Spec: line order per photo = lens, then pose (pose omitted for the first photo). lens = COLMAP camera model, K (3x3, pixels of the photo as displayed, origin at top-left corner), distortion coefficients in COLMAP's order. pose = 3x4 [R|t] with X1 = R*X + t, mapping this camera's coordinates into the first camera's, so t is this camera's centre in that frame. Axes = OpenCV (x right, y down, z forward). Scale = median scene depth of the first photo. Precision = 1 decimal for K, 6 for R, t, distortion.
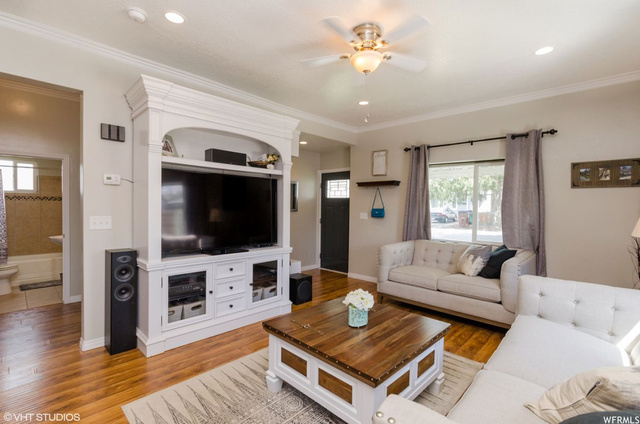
lens RADIAL K [[299.2, 0, 310.0], [0, 299.2, 214.0], [0, 0, 1]] dist [-0.002212, -0.000540]
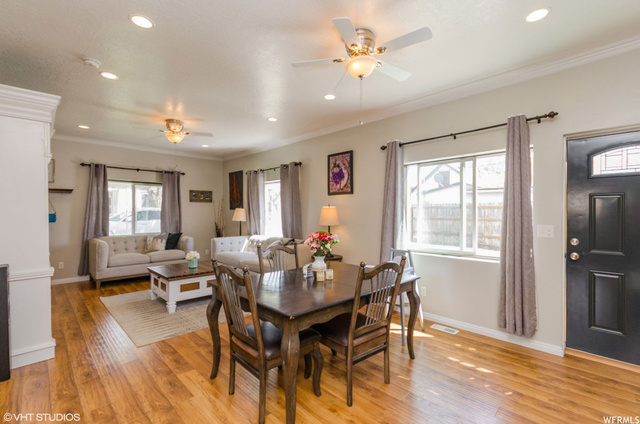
lens RADIAL K [[289.5, 0, 320.0], [0, 289.5, 212.0], [0, 0, 1]] dist [-0.000849, 0.000729]
pose [[0.034316, -0.012160, 0.999337, -1.084010], [0.029291, 0.999509, 0.011157, -0.010430], [-0.998982, 0.028889, 0.034655, 0.010706]]
